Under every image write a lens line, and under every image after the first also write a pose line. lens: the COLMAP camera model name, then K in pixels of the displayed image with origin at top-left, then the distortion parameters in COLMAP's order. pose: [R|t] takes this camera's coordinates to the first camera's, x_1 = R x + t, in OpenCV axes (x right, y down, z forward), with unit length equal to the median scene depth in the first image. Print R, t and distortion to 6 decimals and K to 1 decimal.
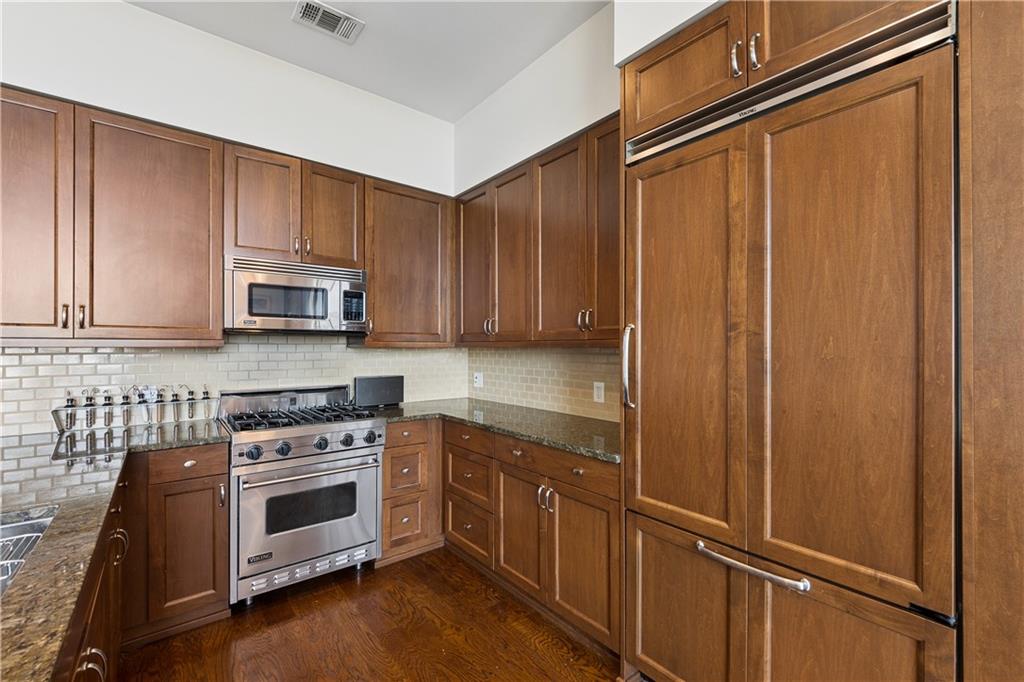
lens RADIAL K [[428.6, 0, 511.0], [0, 428.6, 342.6], [0, 0, 1]] dist [-0.002823, -0.000934]
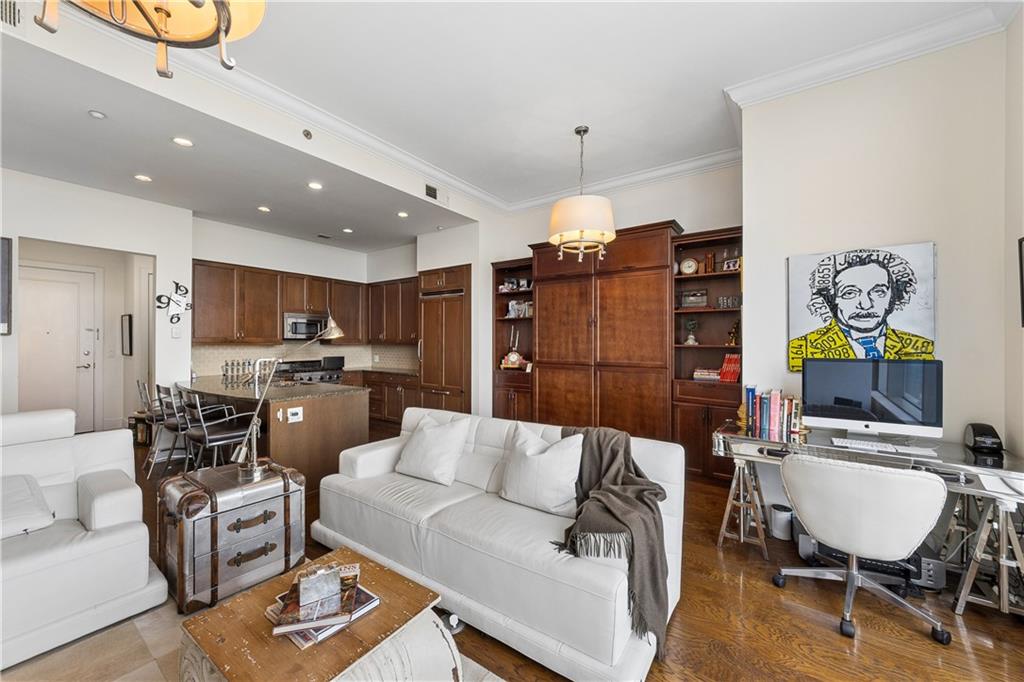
lens RADIAL K [[406.9, 0, 512.0], [0, 406.9, 341.0], [0, 0, 1]] dist [-0.002454, 0.000044]
pose [[0.959326, 0.004688, 0.282262, 0.025185], [-0.008101, 0.999907, 0.010929, -0.062196], [-0.282185, -0.012771, 0.959275, -2.181748]]
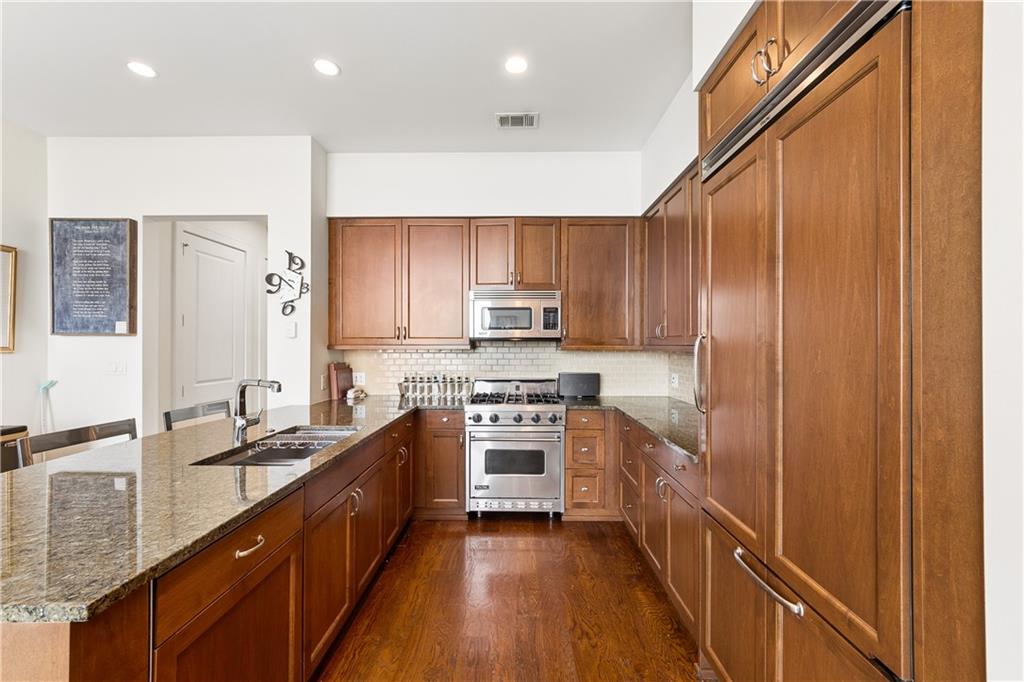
lens RADIAL K [[406.9, 0, 512.0], [0, 406.9, 341.0], [0, 0, 1]] dist [-0.002454, 0.000044]
pose [[0.773162, -0.005537, -0.634184, 0.433310], [0.005703, 0.999982, -0.001778, -0.019255], [0.634183, -0.002242, 0.773180, -0.059869]]
